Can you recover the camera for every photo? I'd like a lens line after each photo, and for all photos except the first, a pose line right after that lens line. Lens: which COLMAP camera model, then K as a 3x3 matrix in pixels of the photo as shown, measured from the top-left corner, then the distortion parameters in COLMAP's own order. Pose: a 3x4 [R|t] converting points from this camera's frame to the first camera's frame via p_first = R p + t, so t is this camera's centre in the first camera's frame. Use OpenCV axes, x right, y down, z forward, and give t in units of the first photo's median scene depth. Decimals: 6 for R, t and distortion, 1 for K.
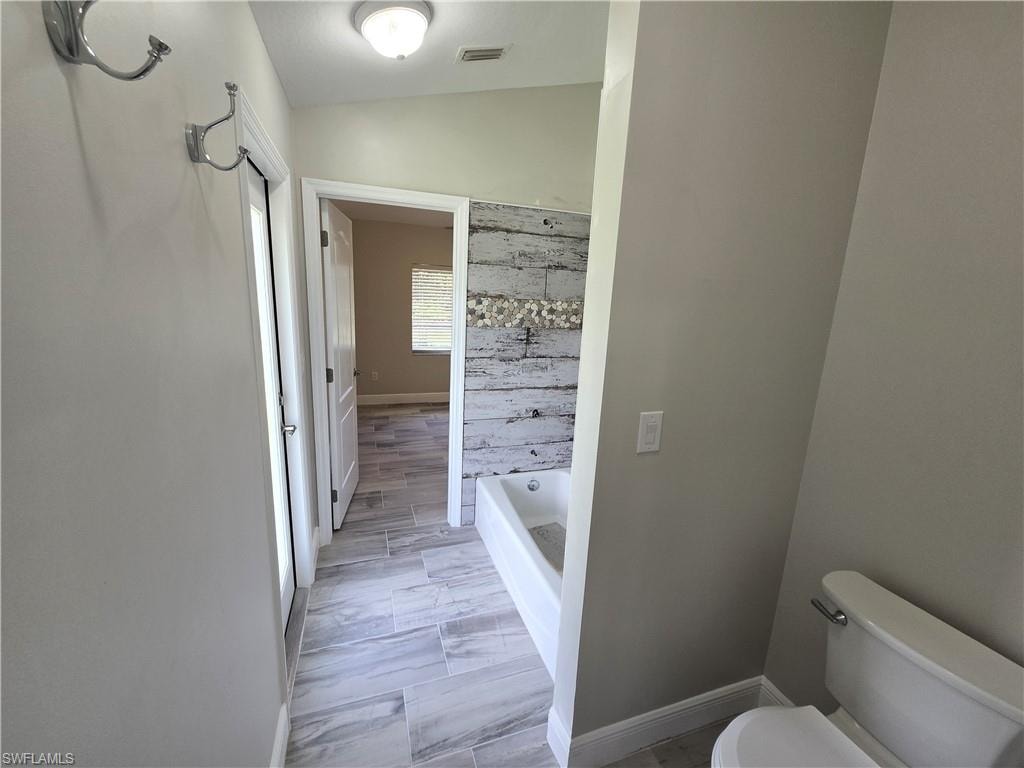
lens RADIAL K [[427.4, 0, 507.6], [0, 427.4, 388.5], [0, 0, 1]] dist [-0.008343, 0.000176]
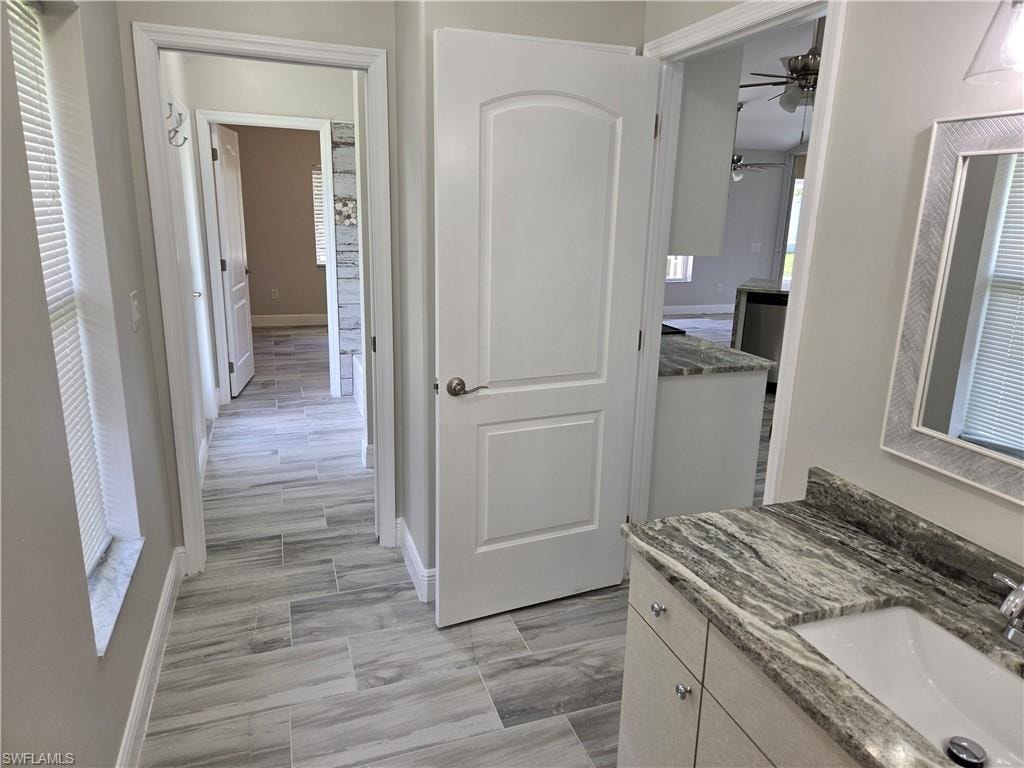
lens RADIAL K [[683.7, 0, 517.8], [0, 683.7, 381.3], [0, 0, 1]] dist [0.067922, -0.056459]
pose [[0.999809, -0.017294, 0.009098, 0.395537], [0.016874, 0.998873, 0.044353, 0.221196], [-0.009854, -0.044191, 0.998974, -0.986555]]
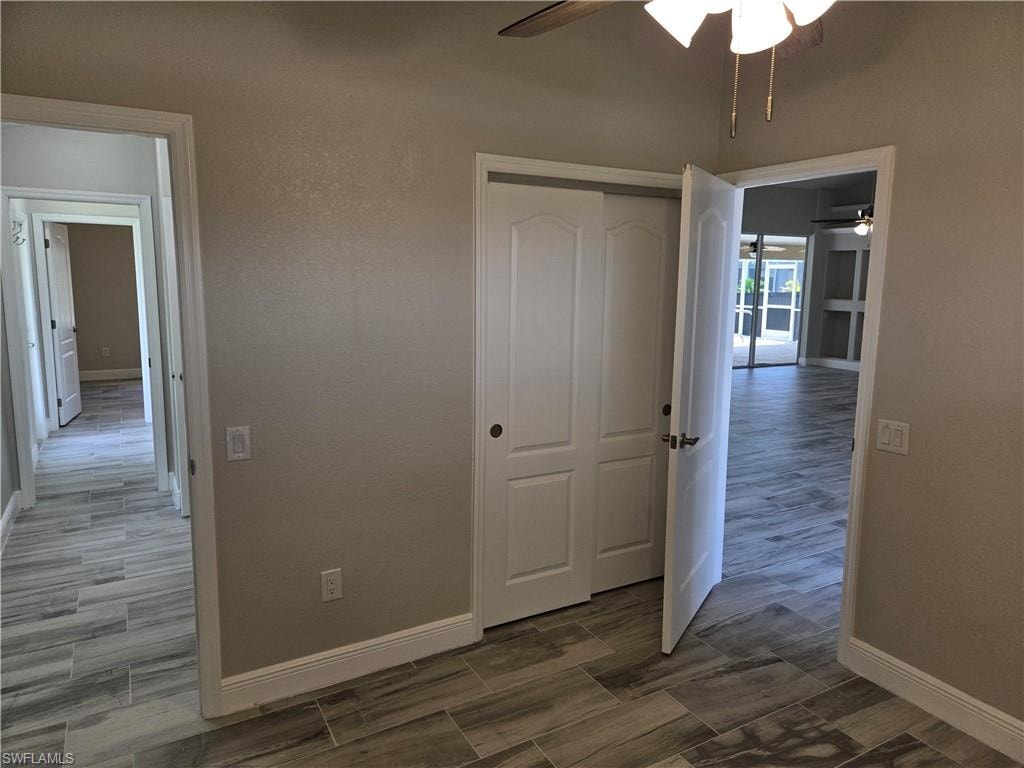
lens RADIAL K [[674.1, 0, 516.7], [0, 674.1, 377.6], [0, 0, 1]] dist [0.061866, -0.052717]
pose [[0.979777, -0.054420, 0.192550, 0.770496], [0.063958, 0.996997, -0.043666, 0.383283], [-0.189595, 0.055098, 0.980315, -1.820573]]
